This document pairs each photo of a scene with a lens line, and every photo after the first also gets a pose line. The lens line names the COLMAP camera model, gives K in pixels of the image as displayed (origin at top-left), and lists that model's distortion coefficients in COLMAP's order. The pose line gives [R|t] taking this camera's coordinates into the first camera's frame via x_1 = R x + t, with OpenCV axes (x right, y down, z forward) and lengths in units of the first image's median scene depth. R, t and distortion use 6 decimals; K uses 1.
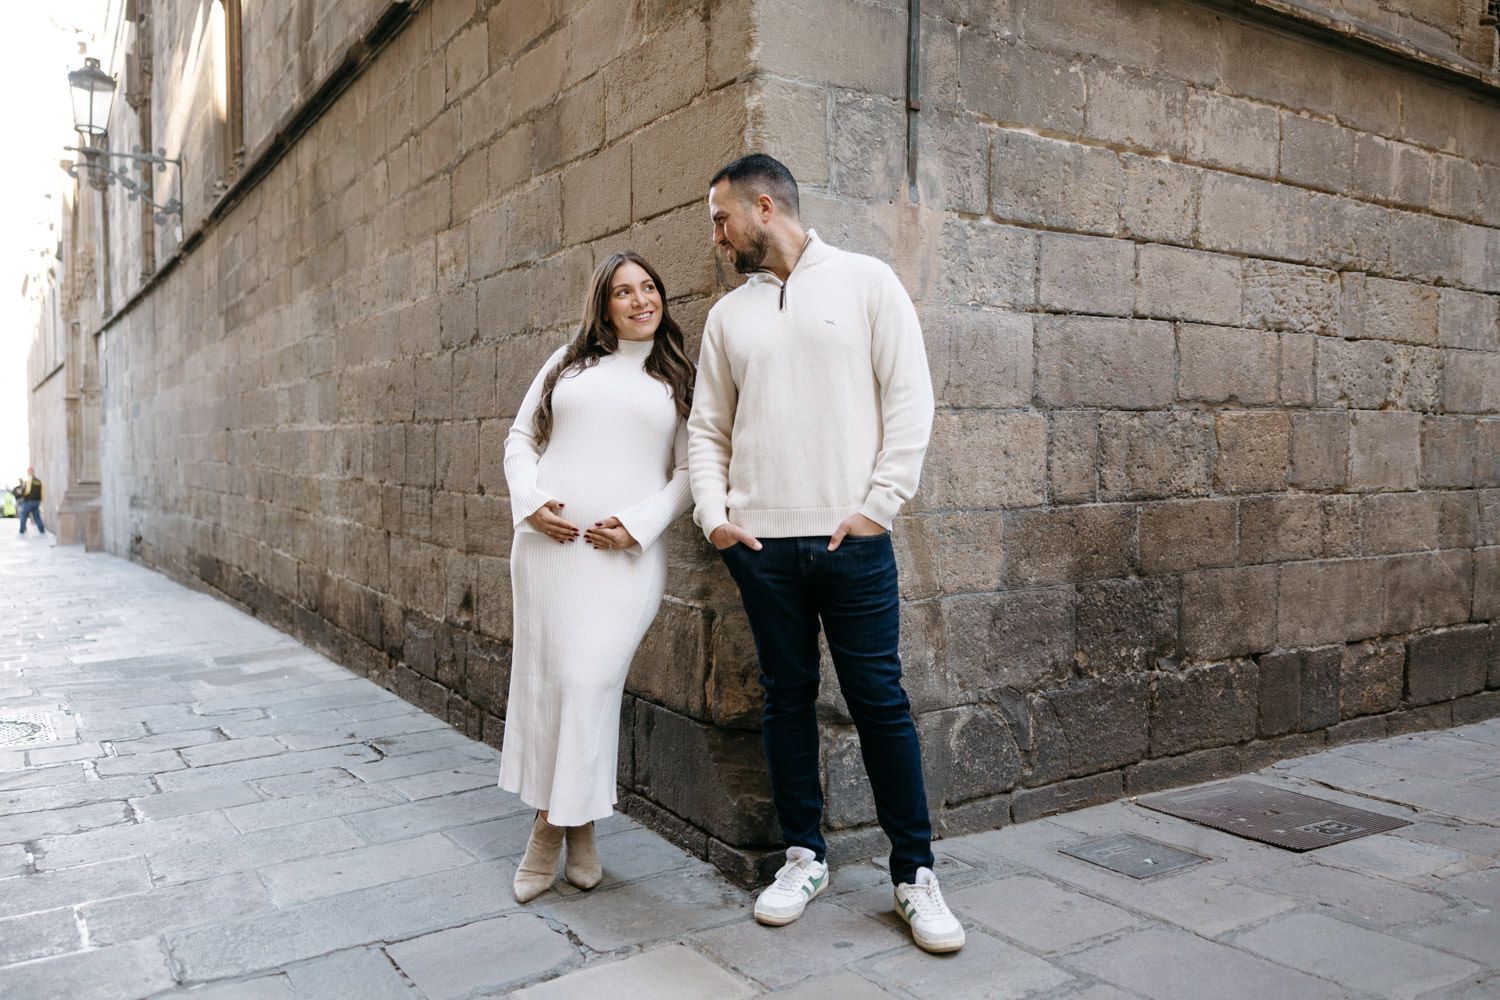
lens RADIAL K [[1133.1, 0, 753.0], [0, 1133.1, 502.4], [0, 0, 1]] dist [-0.000997, 0.002899]
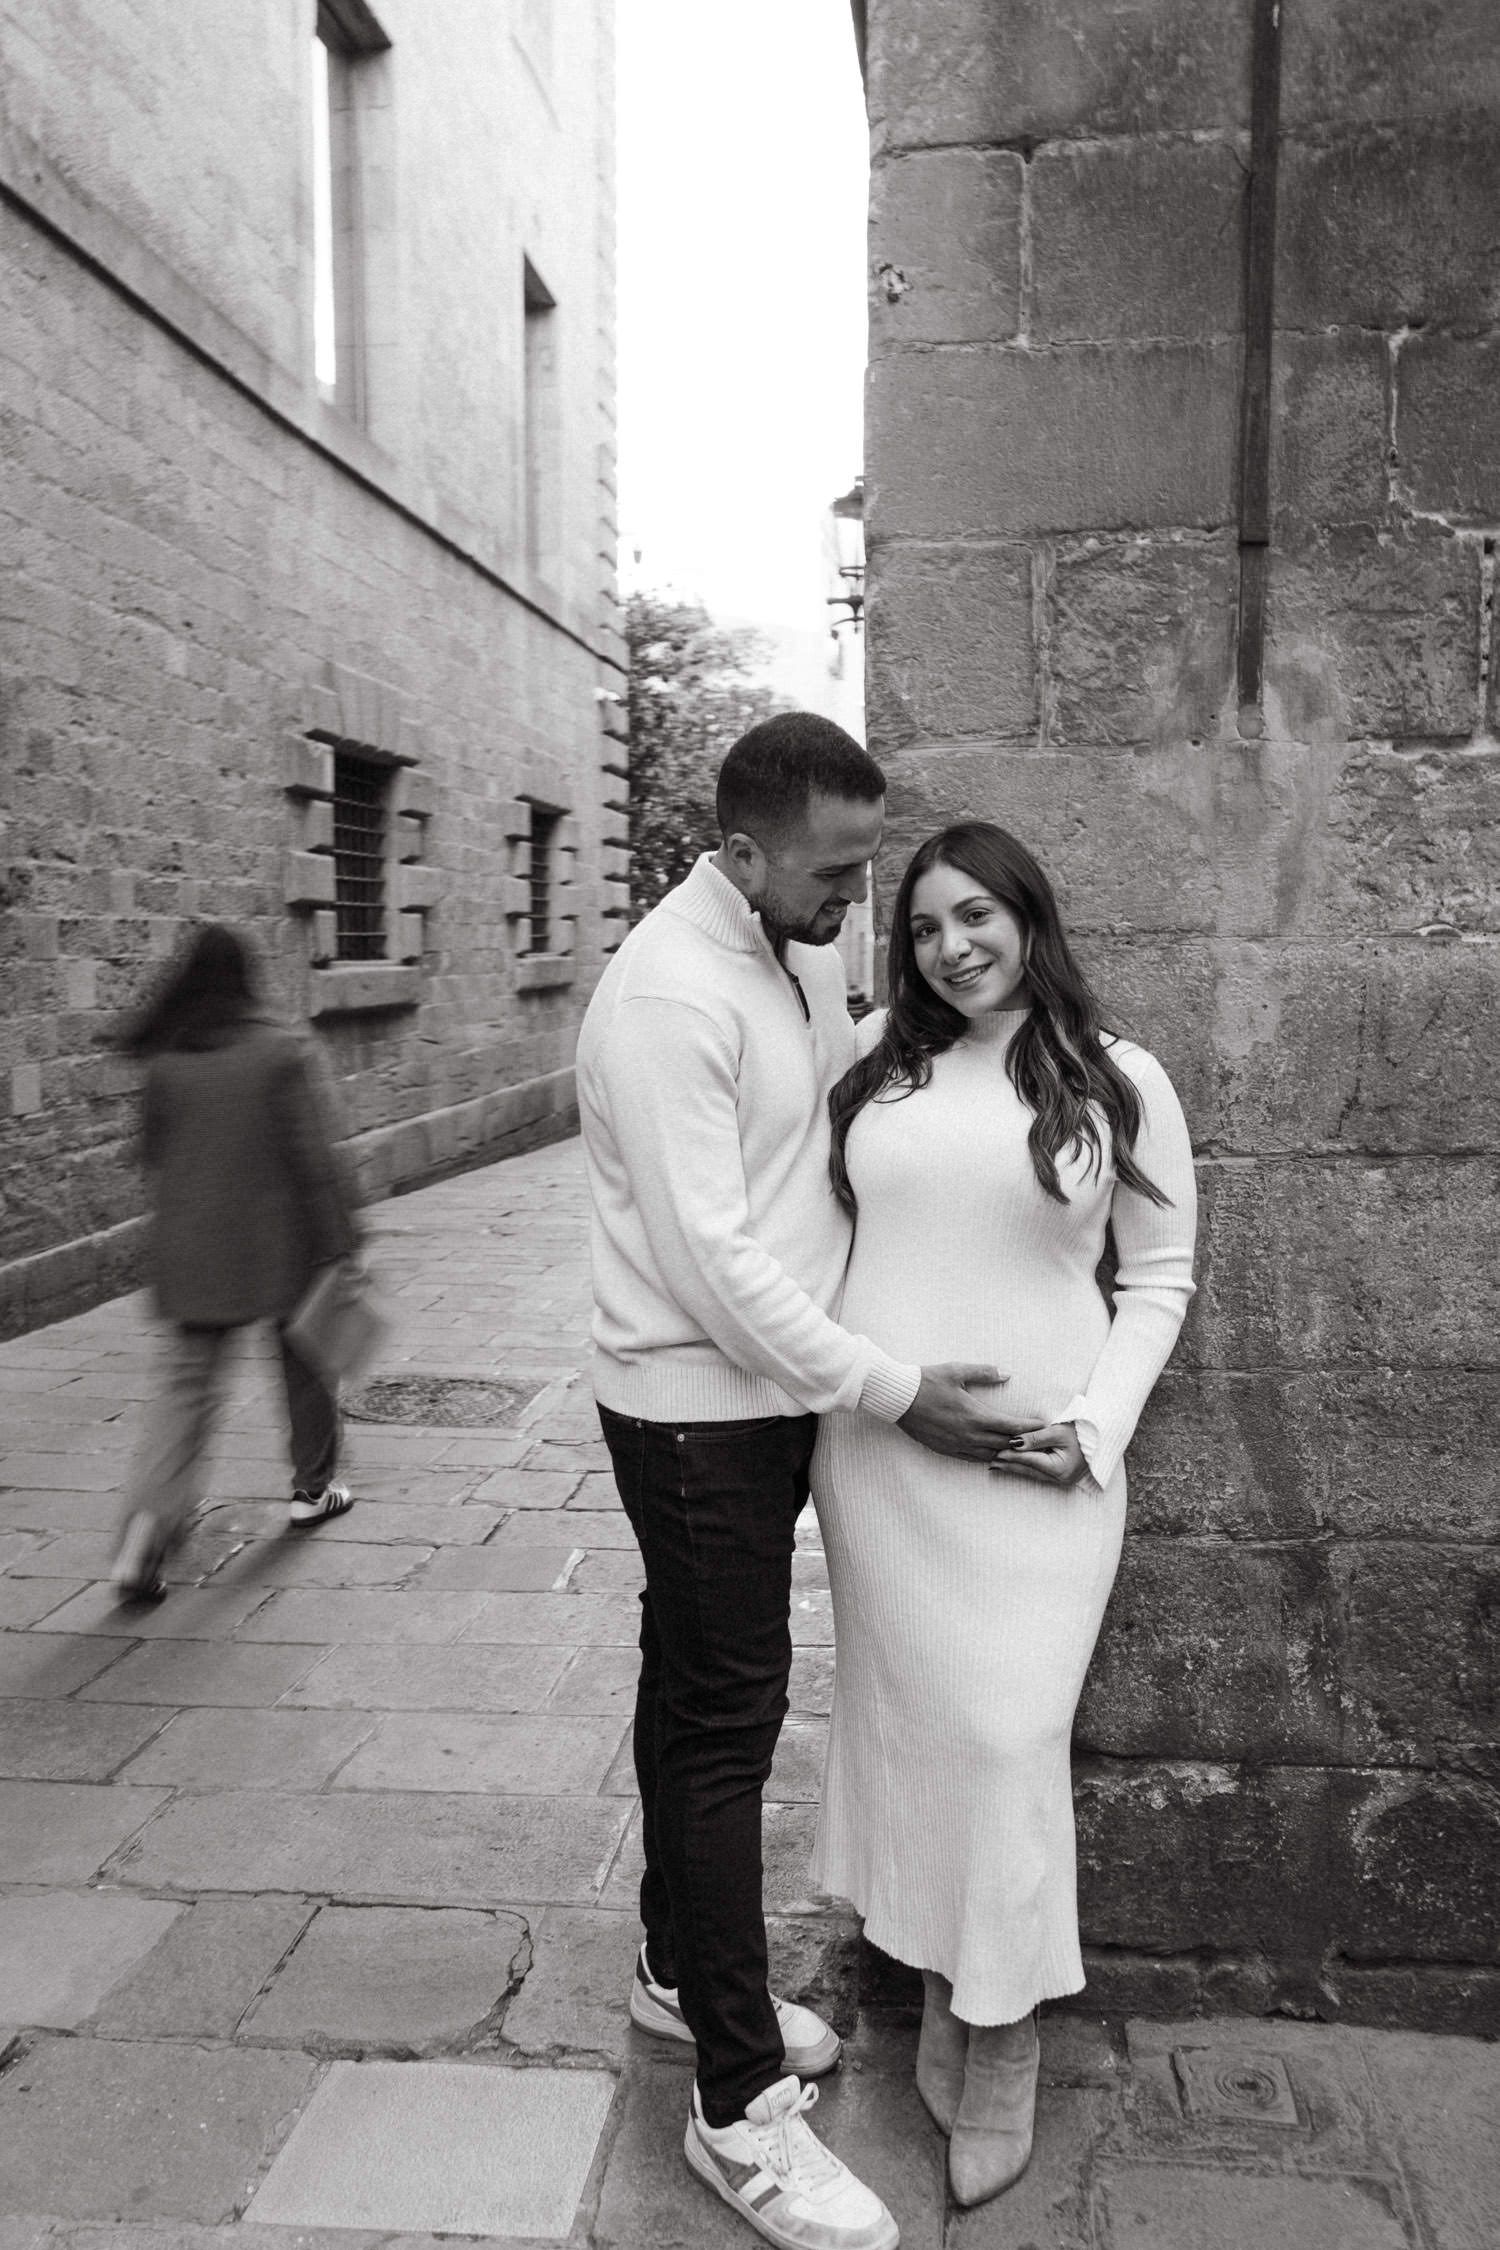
lens RADIAL K [[1699.7, 0, 750.0], [0, 1699.7, 1120.2], [0, 0, 1]] dist [-0.000997, 0.002899]
pose [[0.787414, 0.054752, -0.613988, 0.414743], [-0.026150, 0.998118, 0.055470, -0.132235], [0.615869, -0.027622, 0.787364, 0.284970]]
